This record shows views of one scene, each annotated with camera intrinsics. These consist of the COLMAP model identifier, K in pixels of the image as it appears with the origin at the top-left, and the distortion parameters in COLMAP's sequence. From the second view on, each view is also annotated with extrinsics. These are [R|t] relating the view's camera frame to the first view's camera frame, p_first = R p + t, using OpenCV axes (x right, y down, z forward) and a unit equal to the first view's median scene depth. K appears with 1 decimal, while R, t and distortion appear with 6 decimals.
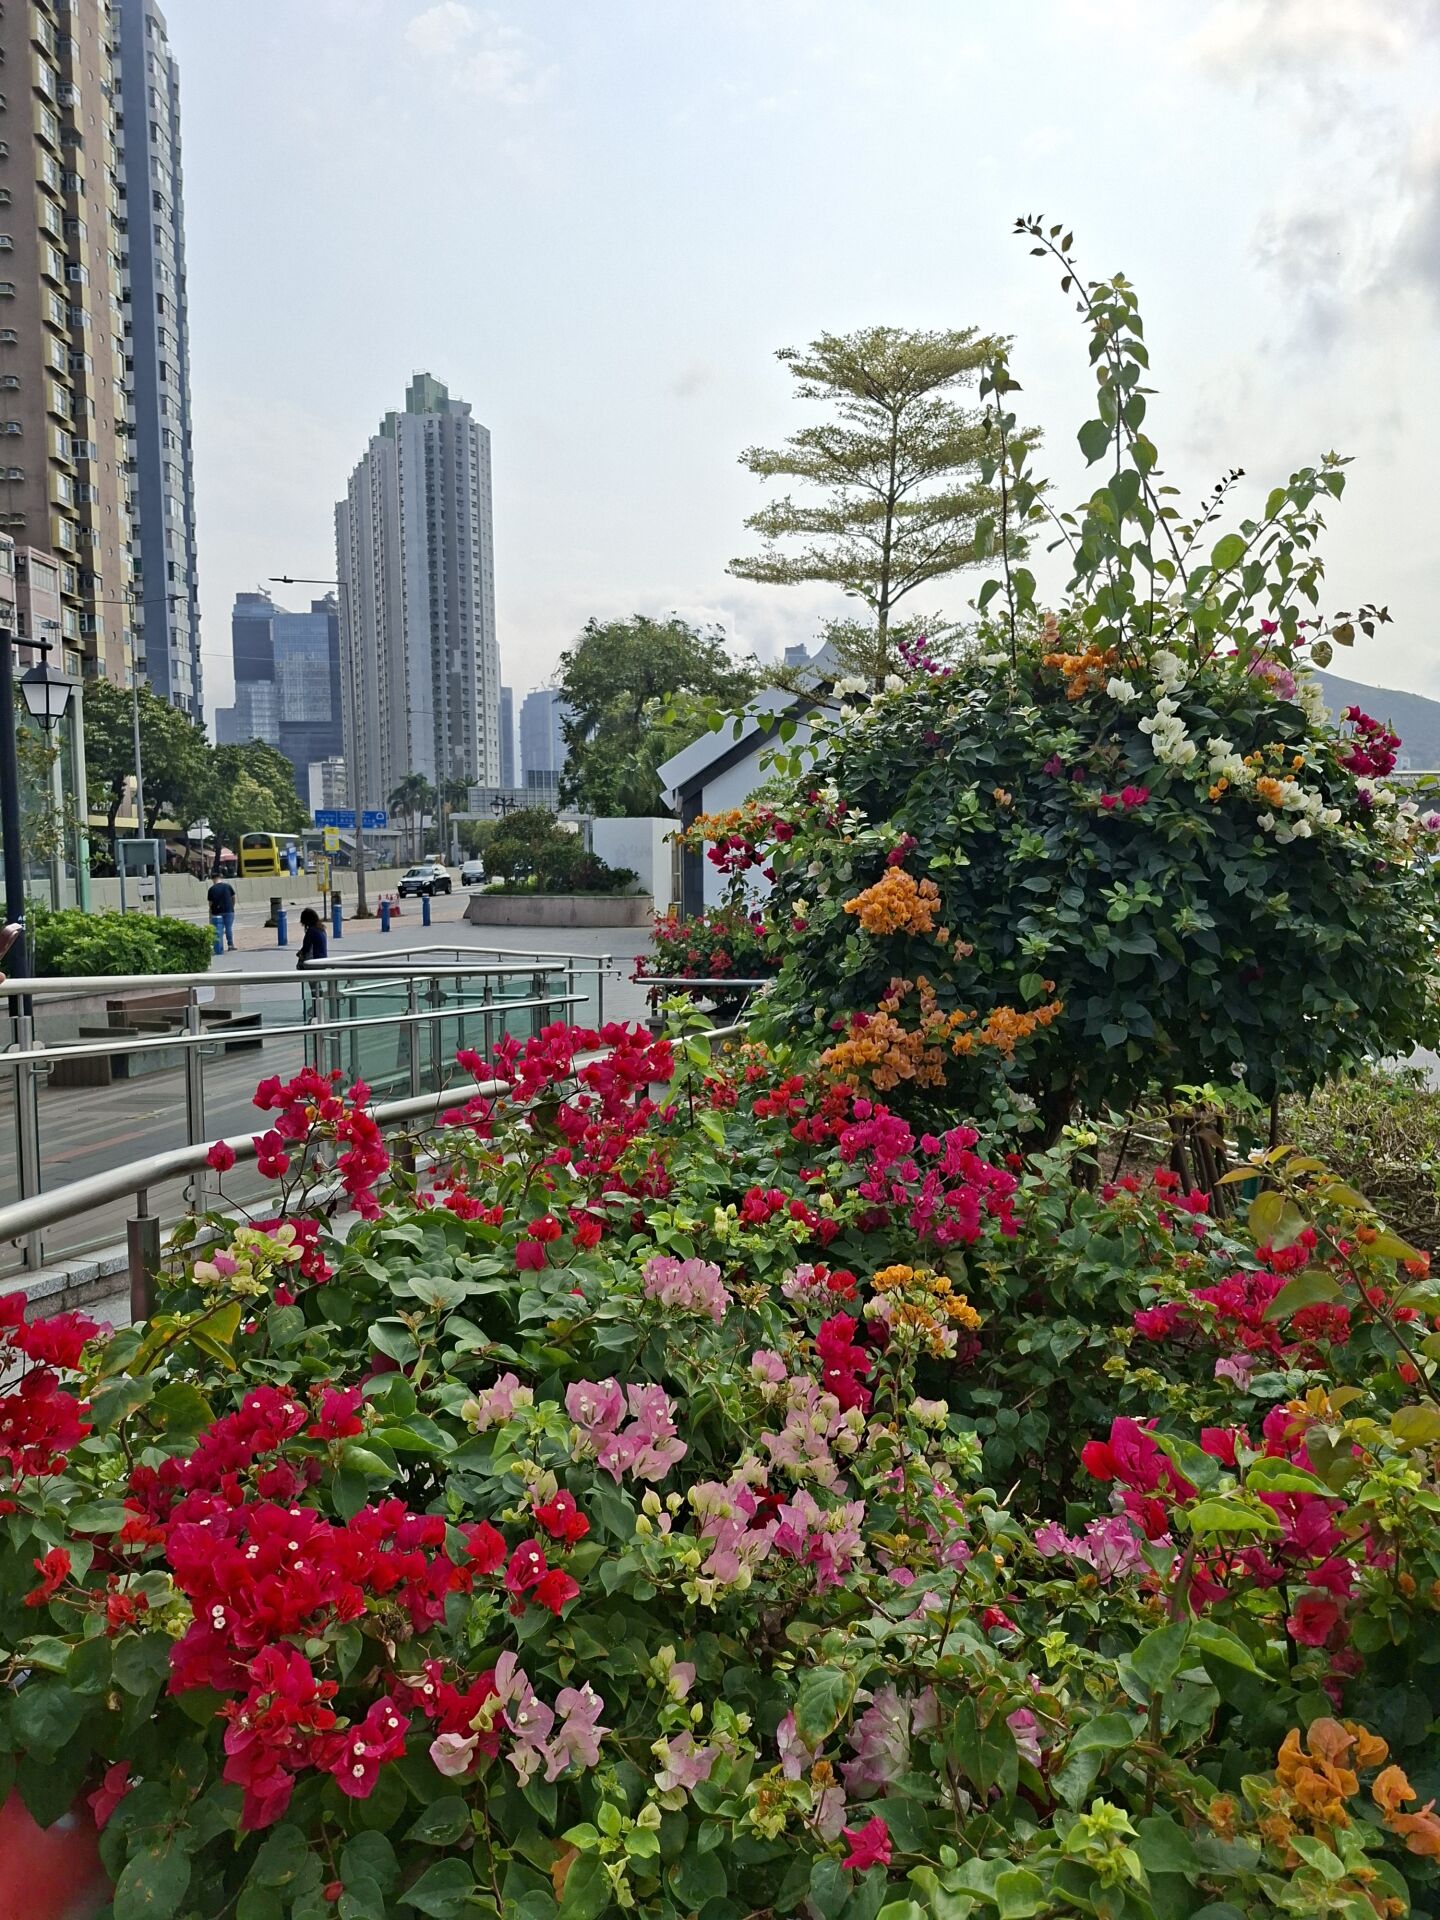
lens RADIAL K [[1353.9, 0, 720.0], [0, 1353.9, 960.0], [0, 0, 1]] dist [0.002547, -0.002890]
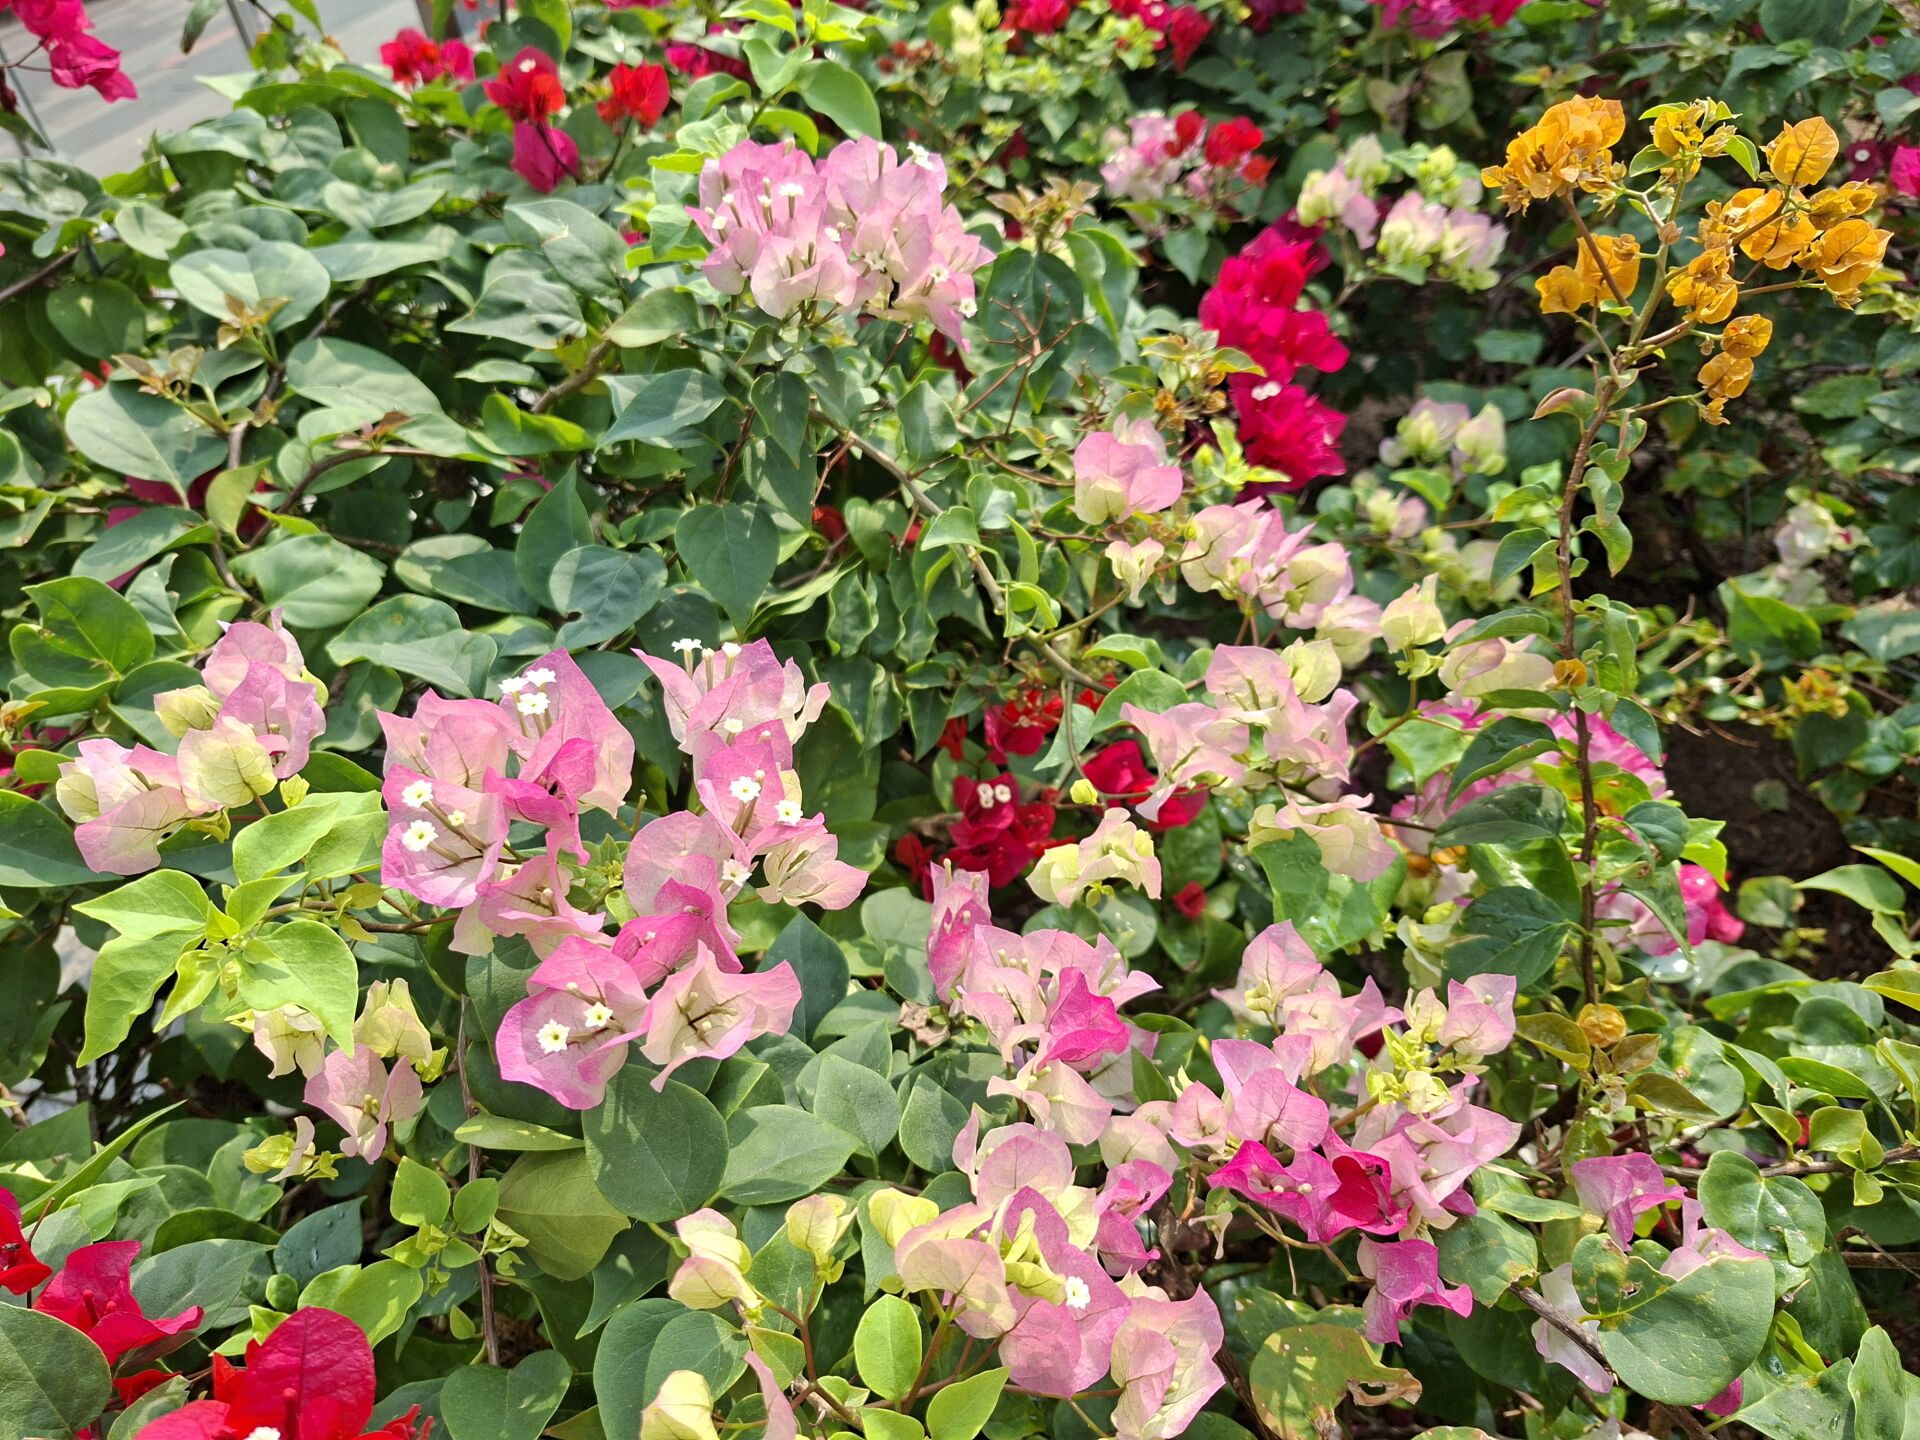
lens RADIAL K [[1353.9, 0, 945.3], [0, 1353.9, 683.9], [0, 0, 1]] dist [0.002547, -0.002890]
pose [[0.994804, -0.077369, -0.066180, 0.012011], [0.101359, 0.813887, 0.572114, 0.167041], [0.009599, -0.575849, 0.817500, 0.762422]]
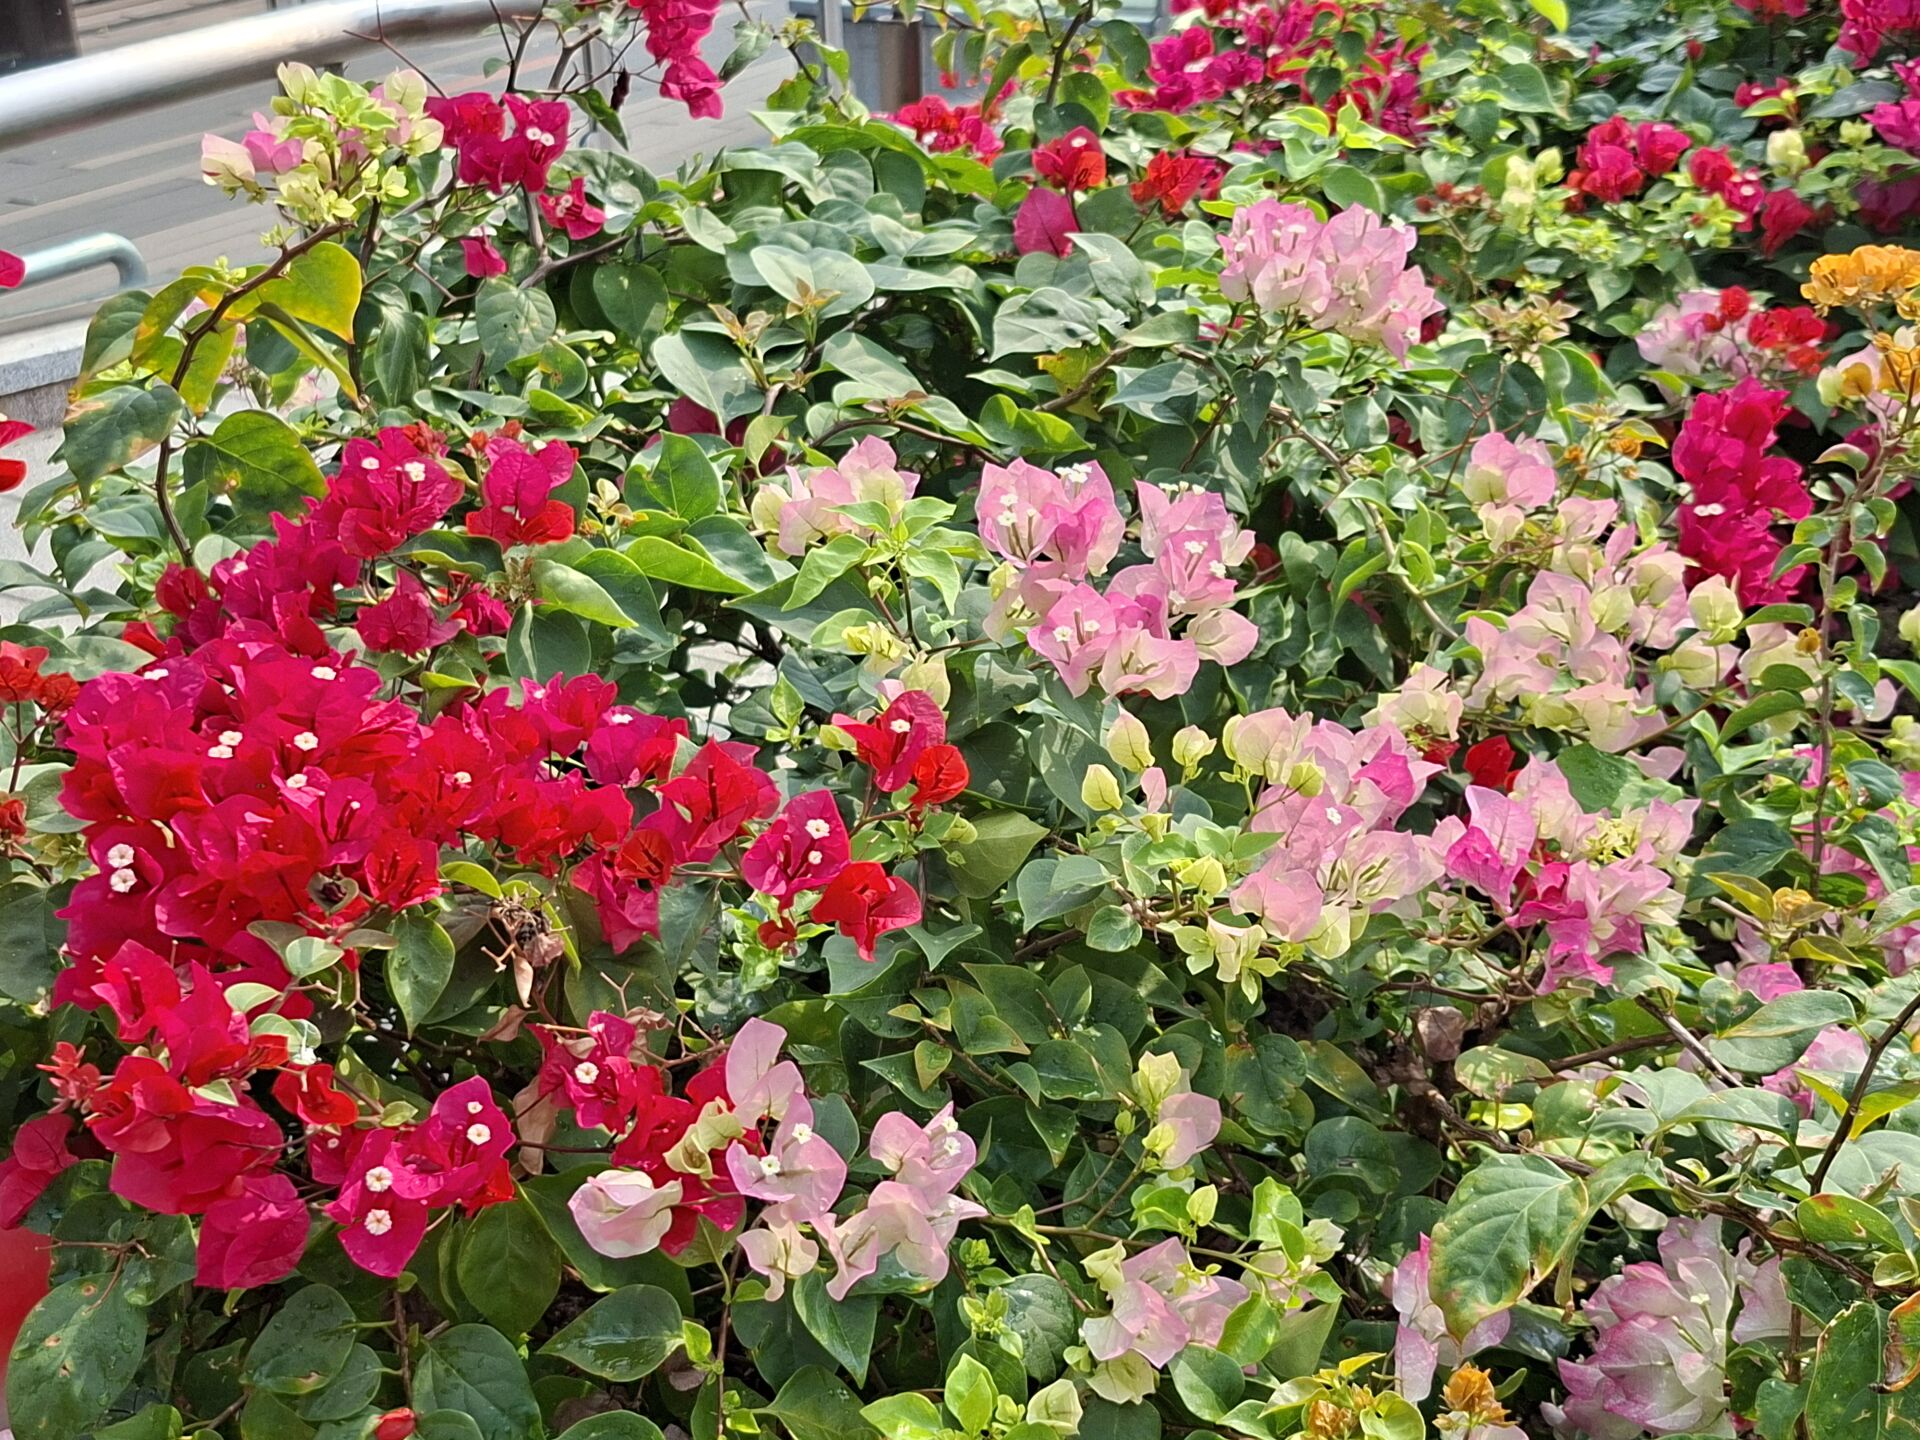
lens RADIAL K [[2416.2, 0, 960.0], [0, 2416.2, 720.0], [0, 0, 1]] dist [0.121653, -0.025699]
pose [[0.959616, 0.102322, -0.262045, 0.082483], [-0.003316, 0.935553, 0.353170, 0.120590], [0.281295, -0.338038, 0.898111, 0.292775]]
